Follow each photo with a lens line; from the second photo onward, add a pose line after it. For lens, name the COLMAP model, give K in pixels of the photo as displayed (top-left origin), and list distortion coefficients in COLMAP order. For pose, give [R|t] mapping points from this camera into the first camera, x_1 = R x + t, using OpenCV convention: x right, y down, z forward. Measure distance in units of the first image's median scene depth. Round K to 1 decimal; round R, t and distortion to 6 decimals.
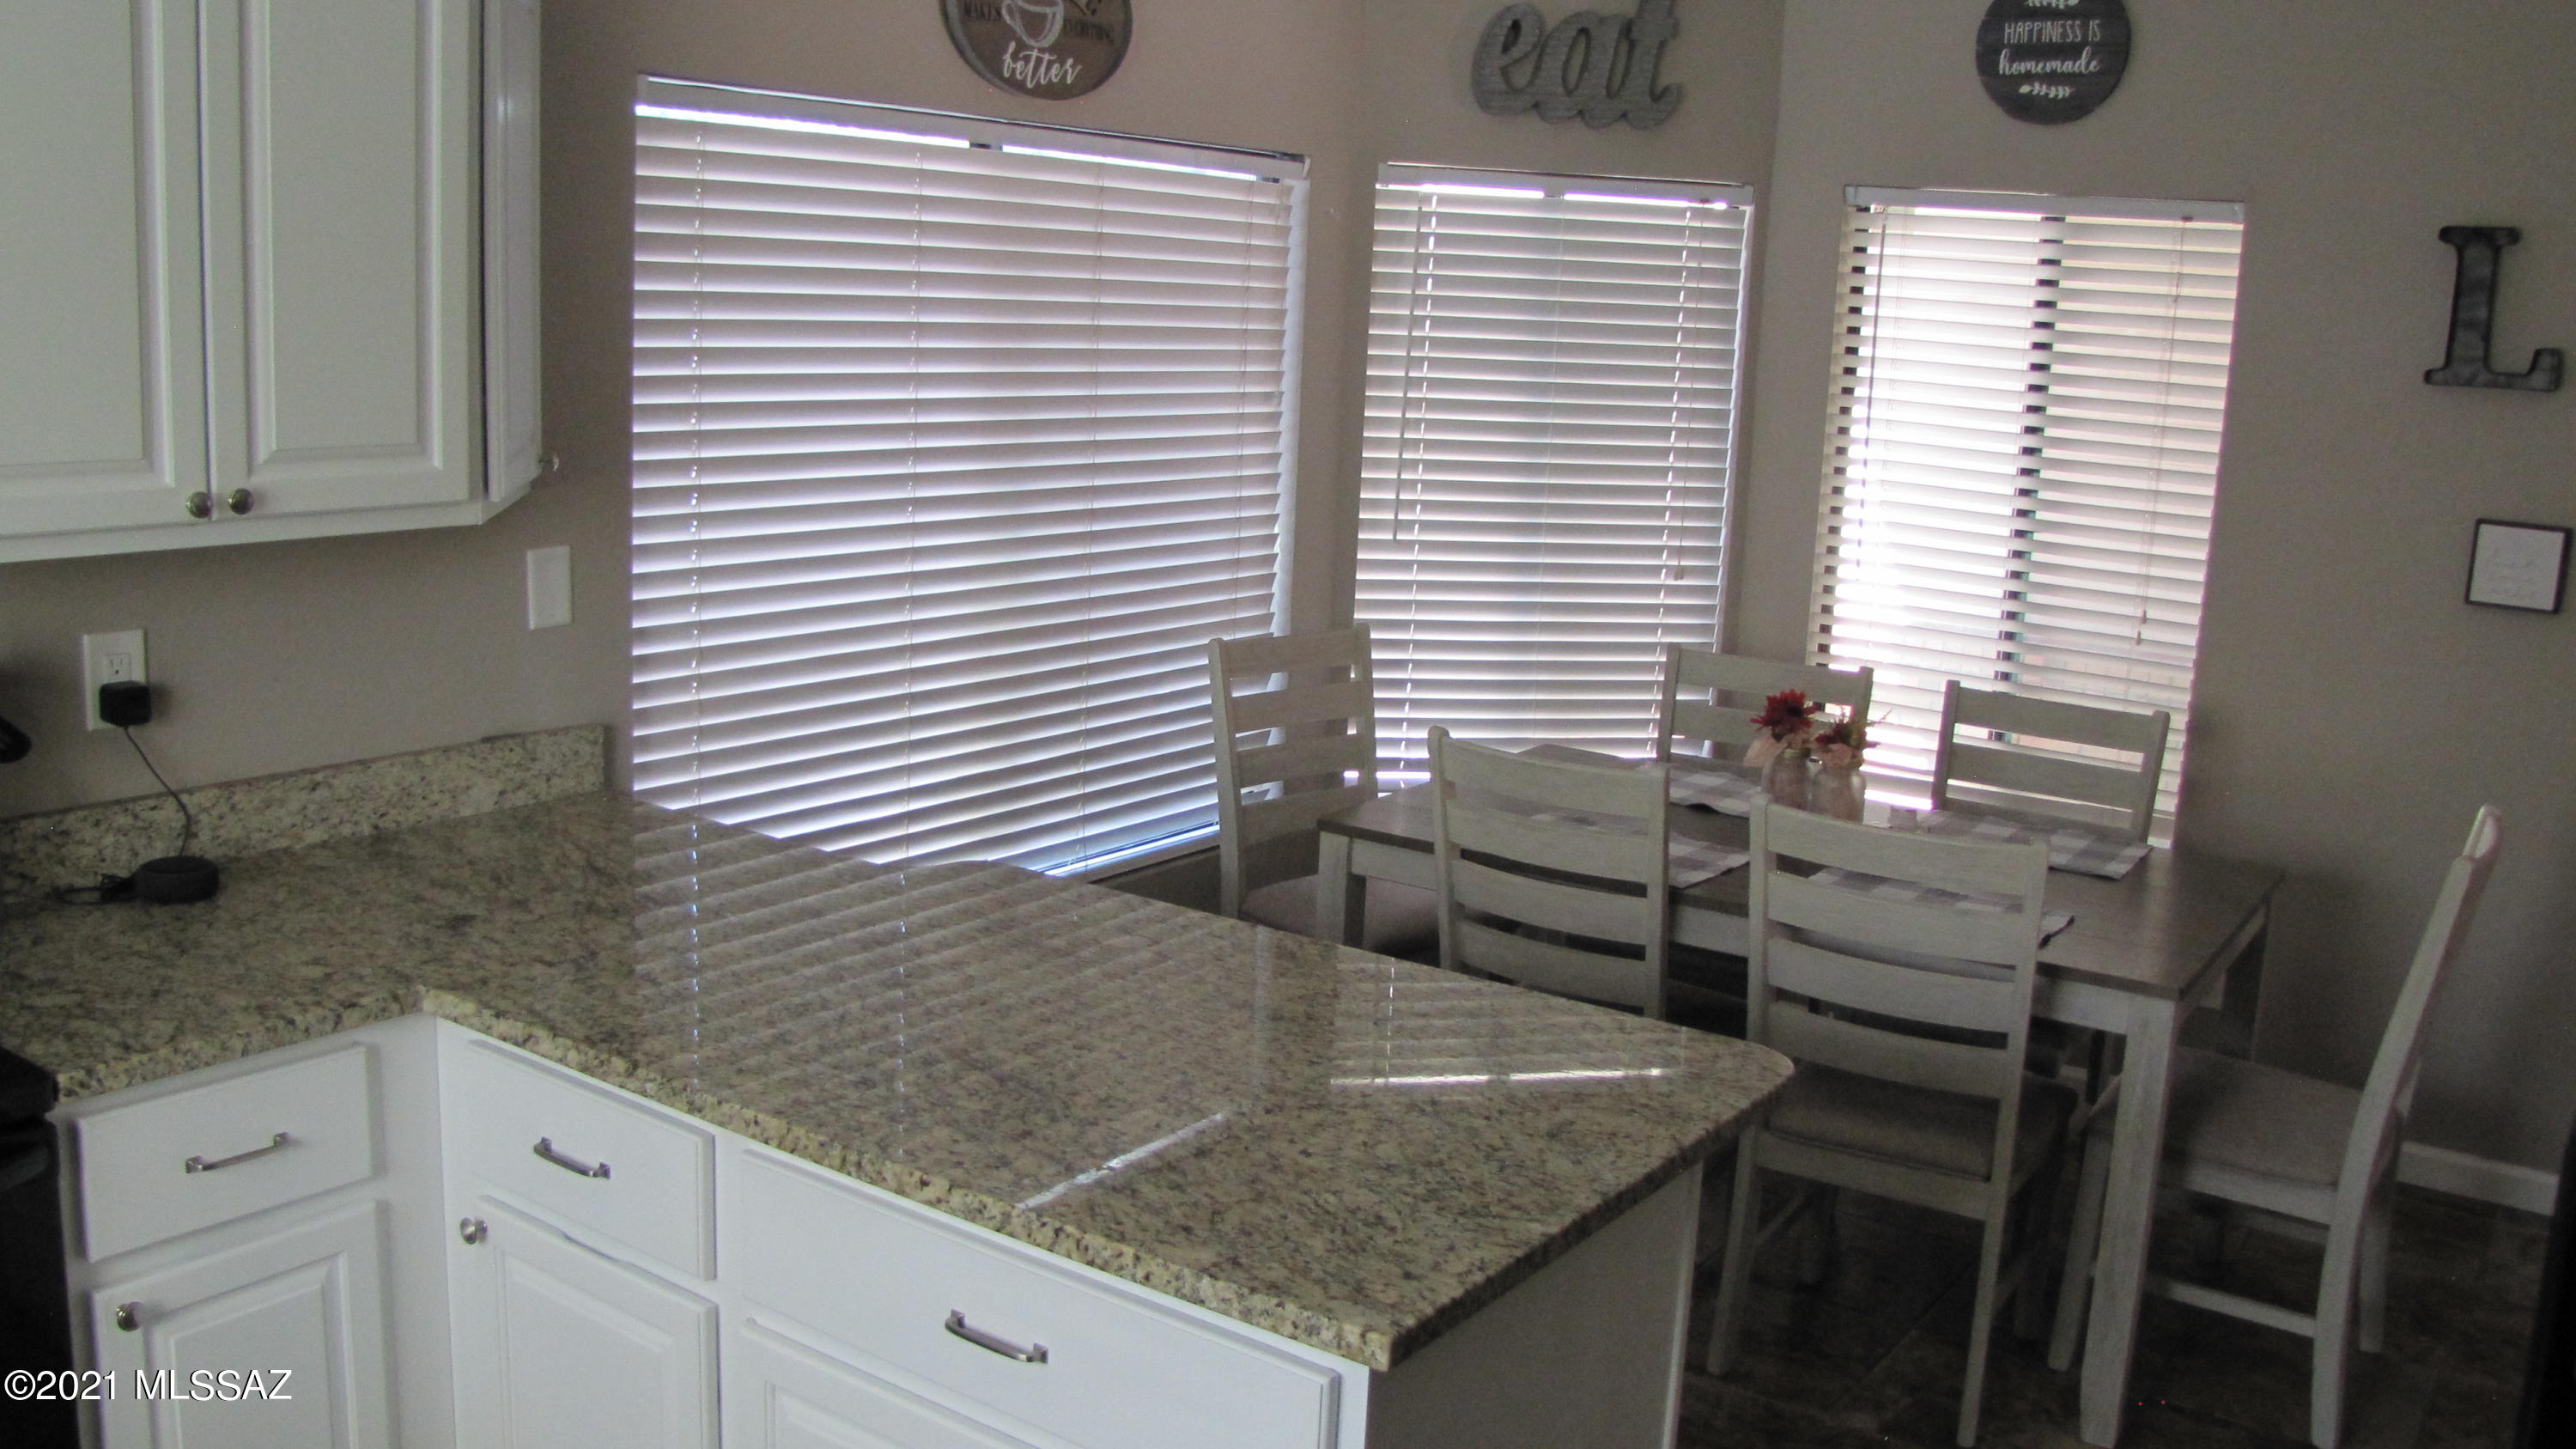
lens RADIAL K [[2346.5, 0, 1288.0], [0, 2346.5, 724.5], [0, 0, 1]] dist [-0.076796, 0.007068]
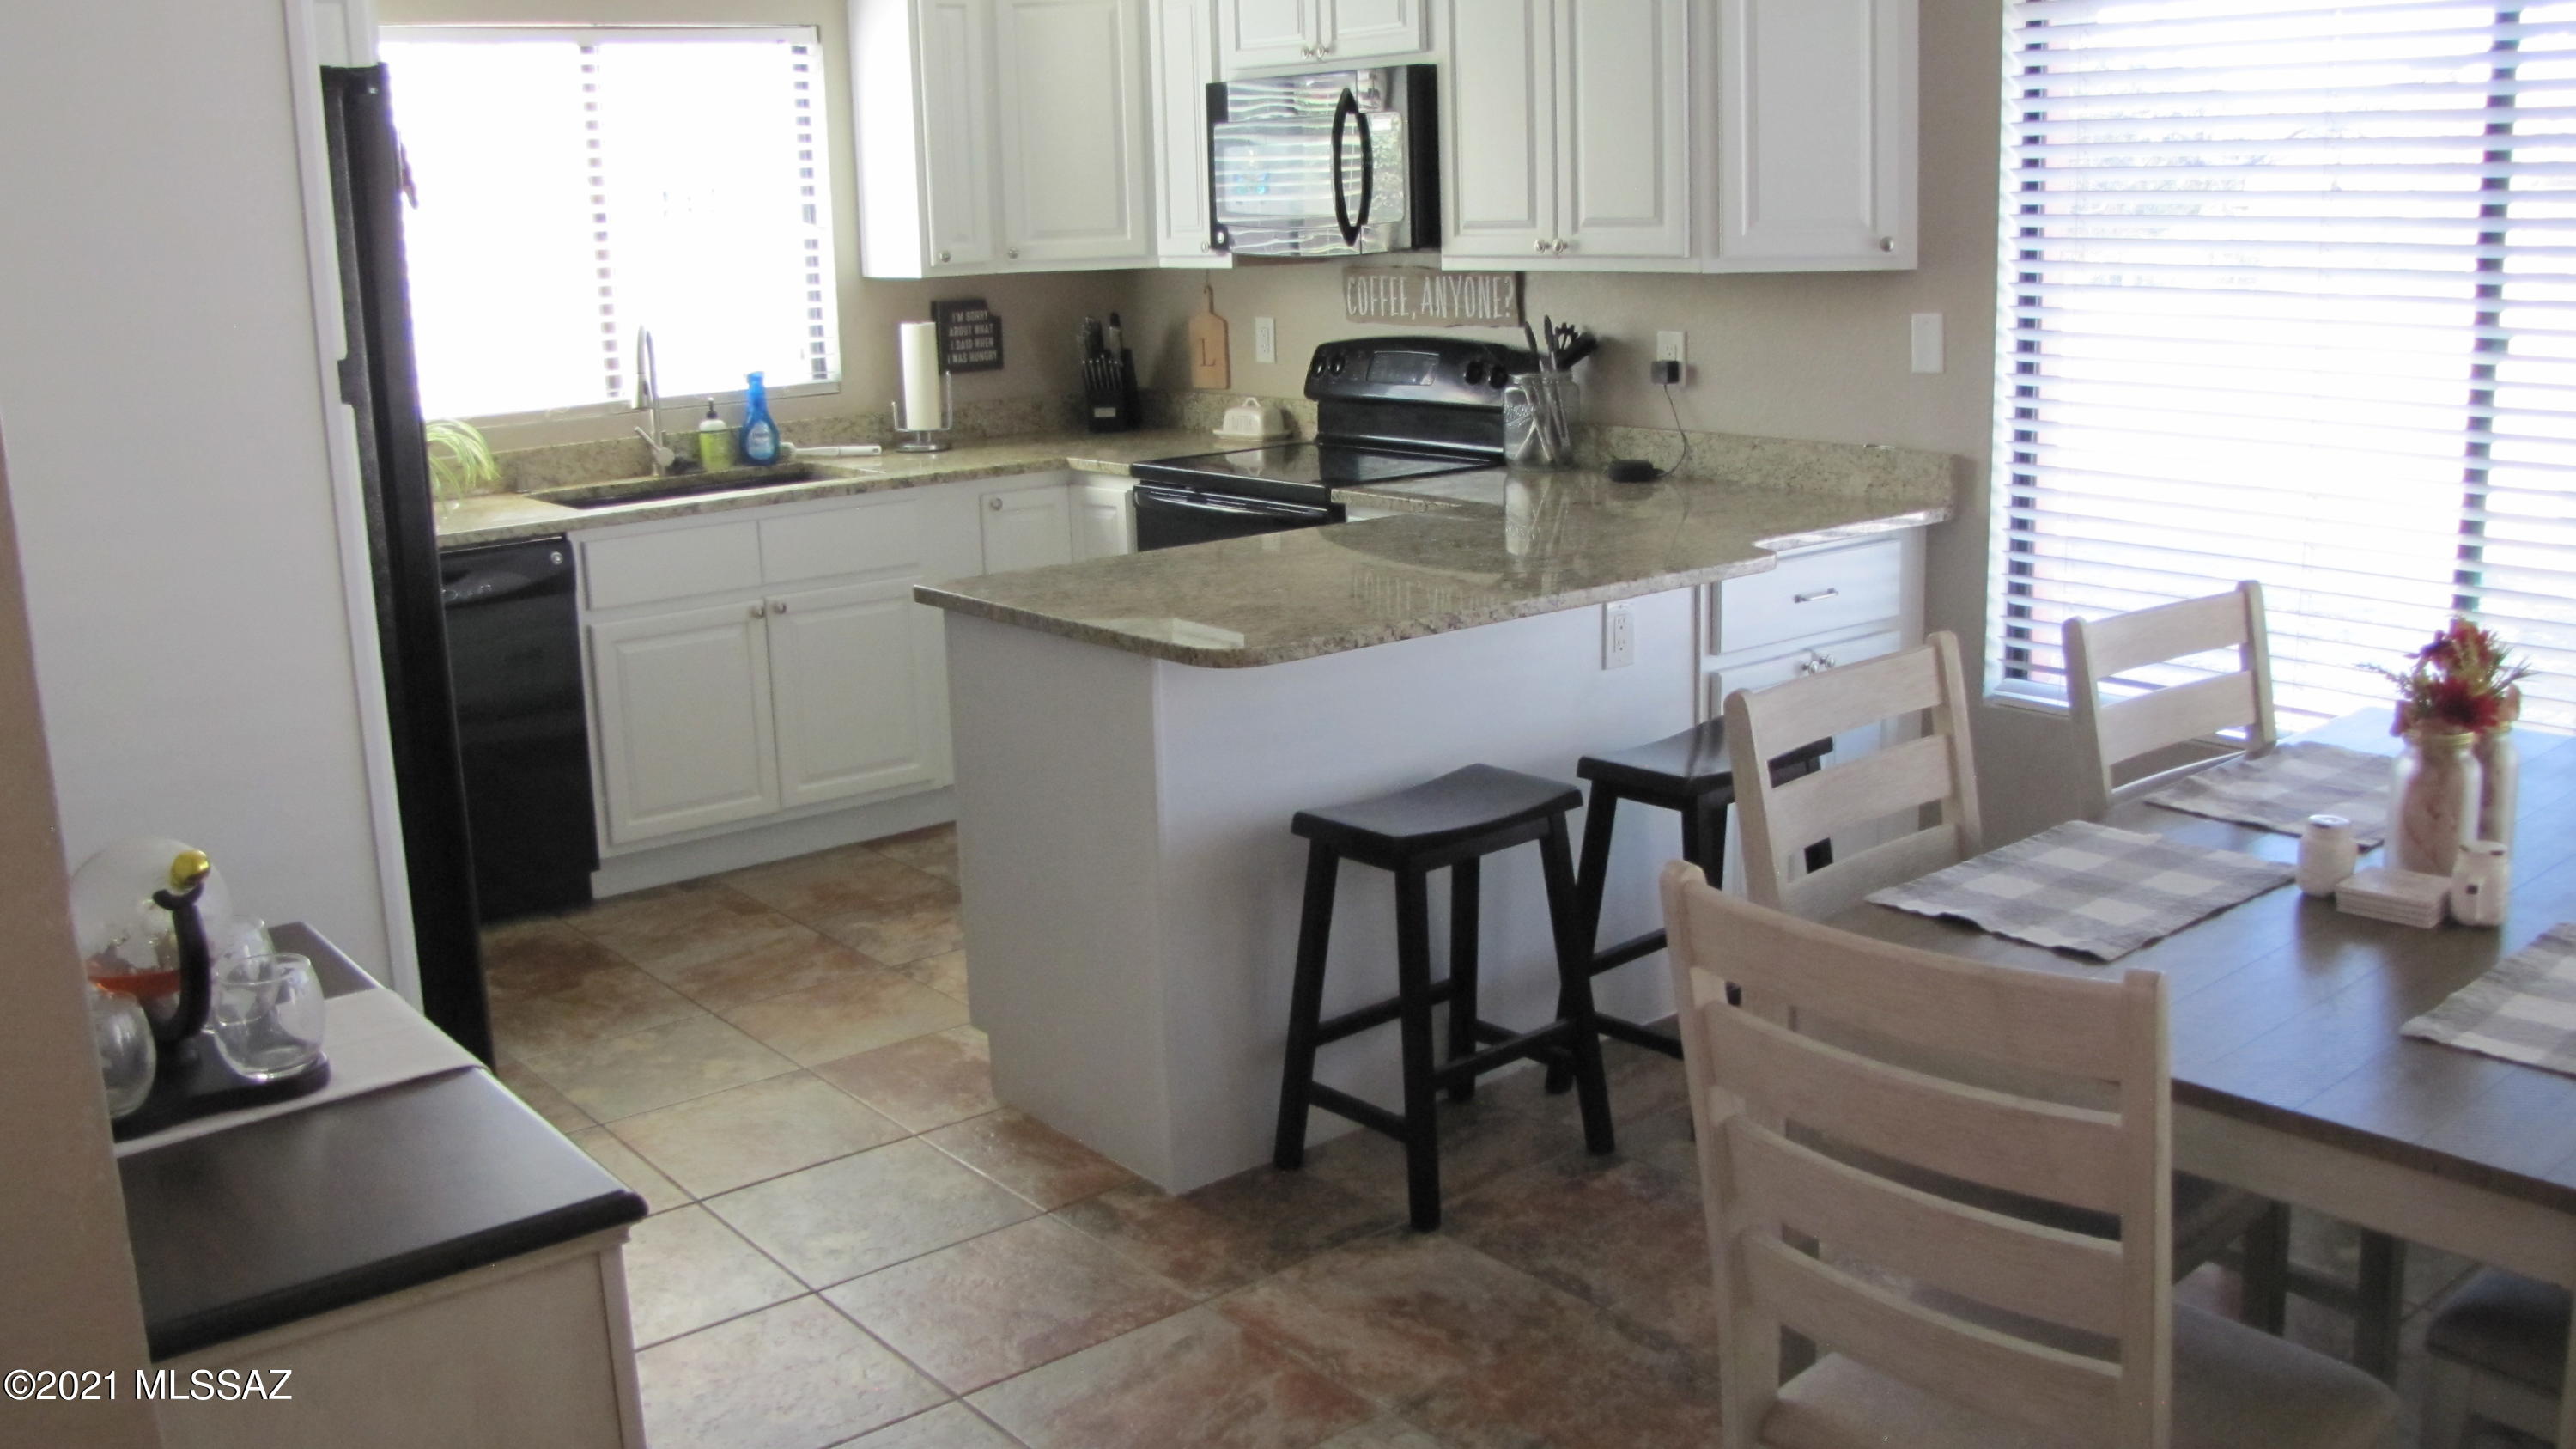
lens RADIAL K [[2346.5, 0, 1288.0], [0, 2346.5, 724.5], [0, 0, 1]] dist [-0.076796, 0.007068]
pose [[-0.293623, 0.182846, -0.938271, 1.175915], [-0.163987, 0.957350, 0.237883, -0.116386], [0.941750, 0.223712, -0.251116, 1.138129]]
